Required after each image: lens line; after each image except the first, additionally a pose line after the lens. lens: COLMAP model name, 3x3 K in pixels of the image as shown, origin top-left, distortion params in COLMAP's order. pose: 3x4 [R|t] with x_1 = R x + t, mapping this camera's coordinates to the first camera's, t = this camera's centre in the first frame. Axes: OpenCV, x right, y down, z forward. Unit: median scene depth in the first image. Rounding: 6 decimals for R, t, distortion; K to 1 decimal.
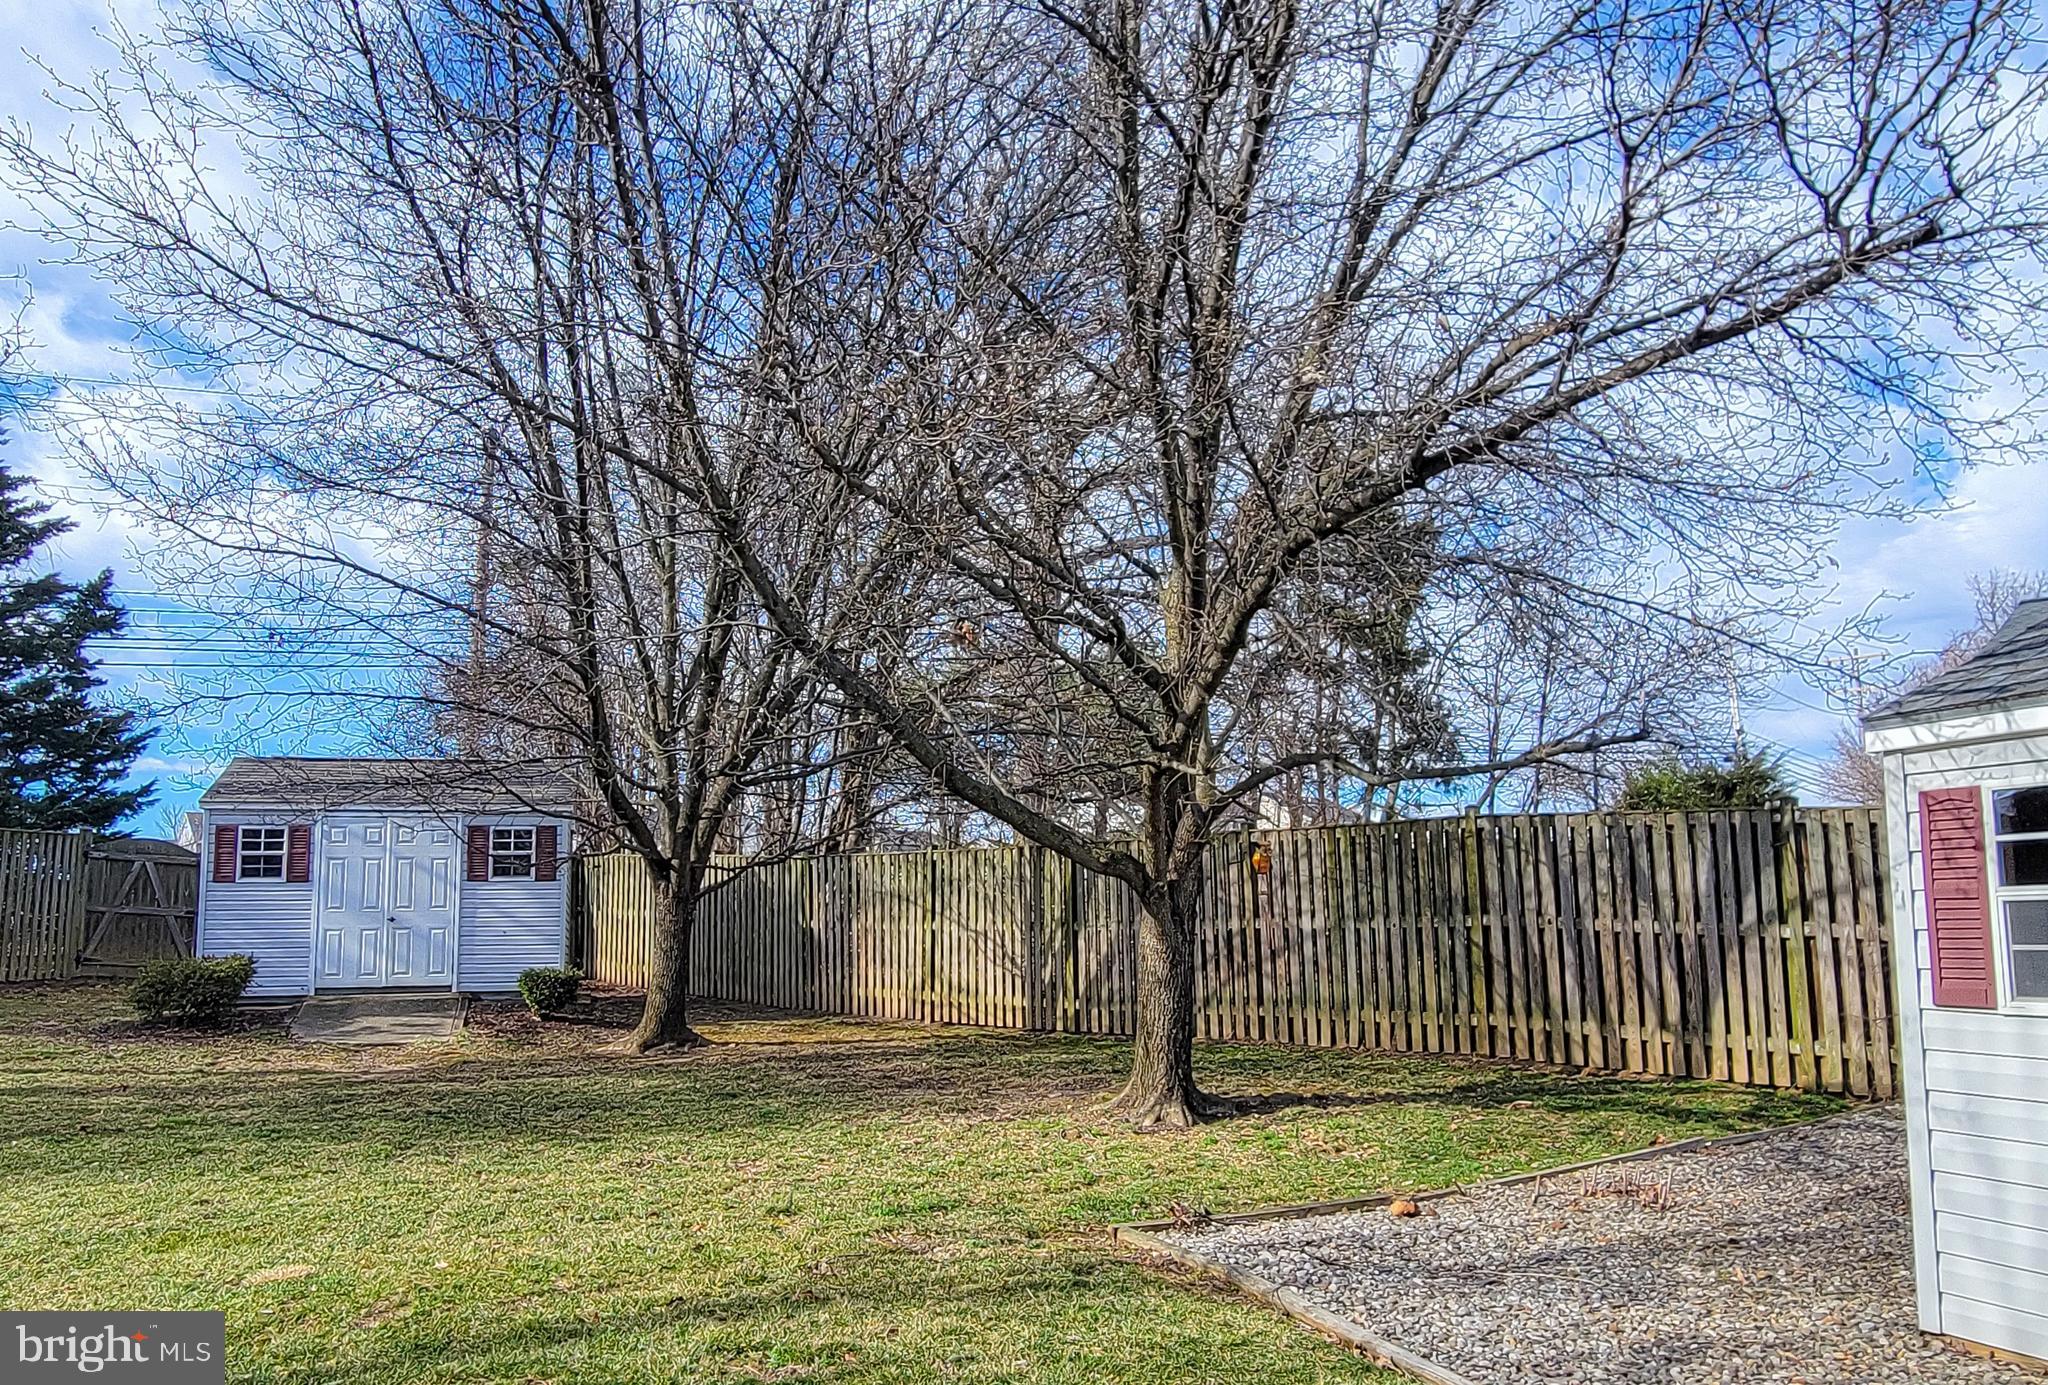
lens RADIAL K [[1768.9, 0, 1024.0], [0, 1768.9, 692.5], [0, 0, 1]] dist [-0.005323, -0.005097]
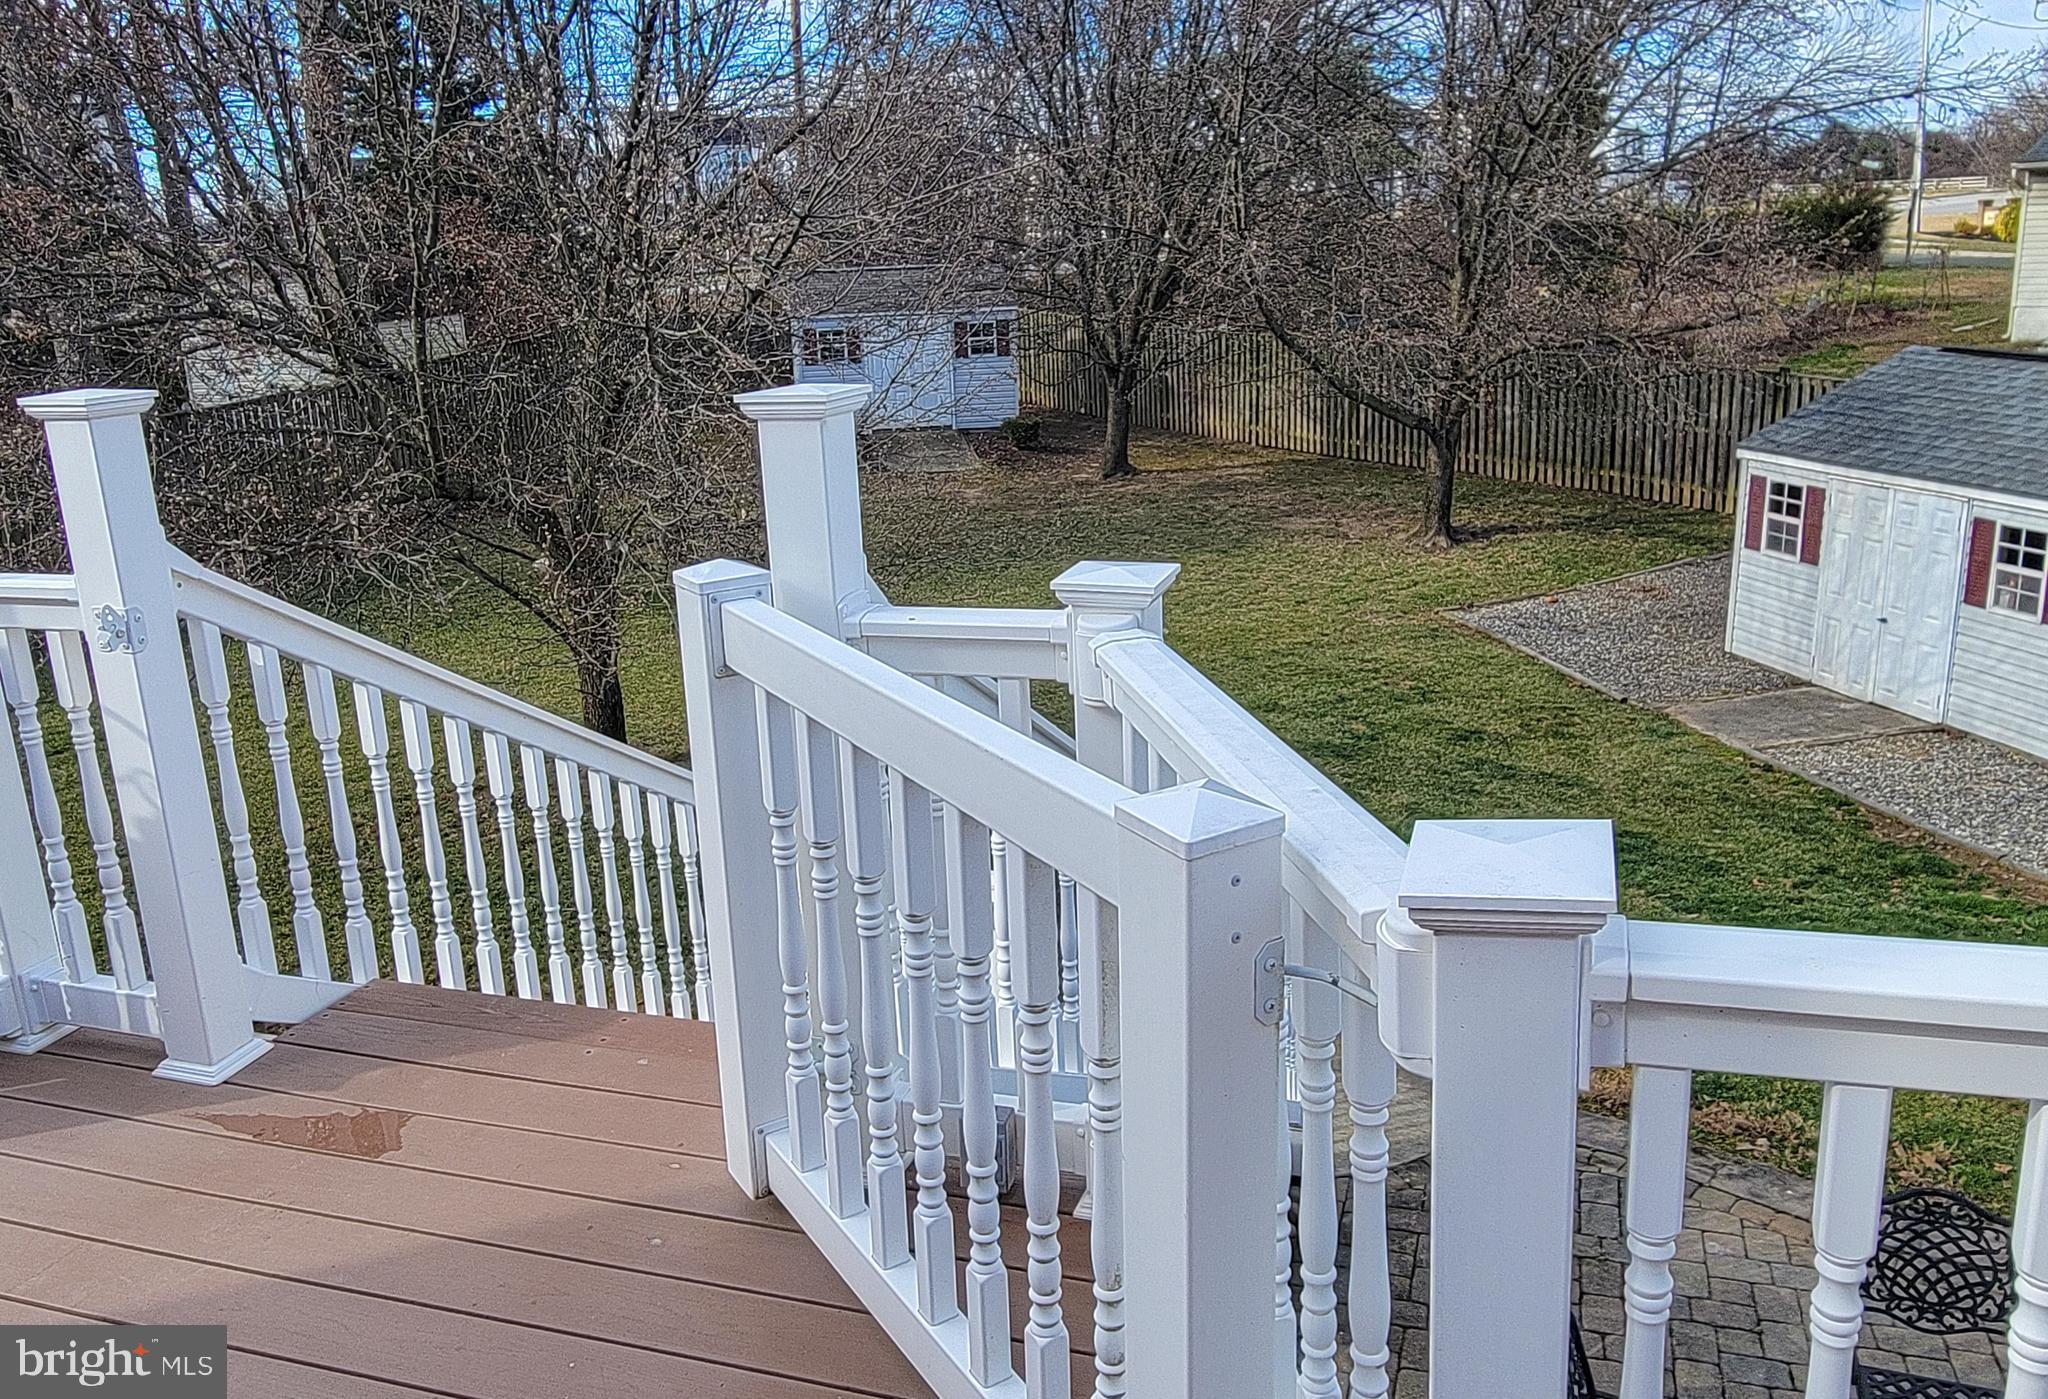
lens RADIAL K [[1647.7, 0, 1024.0], [0, 1647.7, 699.5], [0, 0, 1]] dist [-0.003302, -0.000532]
pose [[0.994356, 0.004734, -0.105989, -0.160474], [0.037217, 0.919956, 0.390251, -0.296150], [0.099353, -0.391993, 0.914588, -0.724330]]
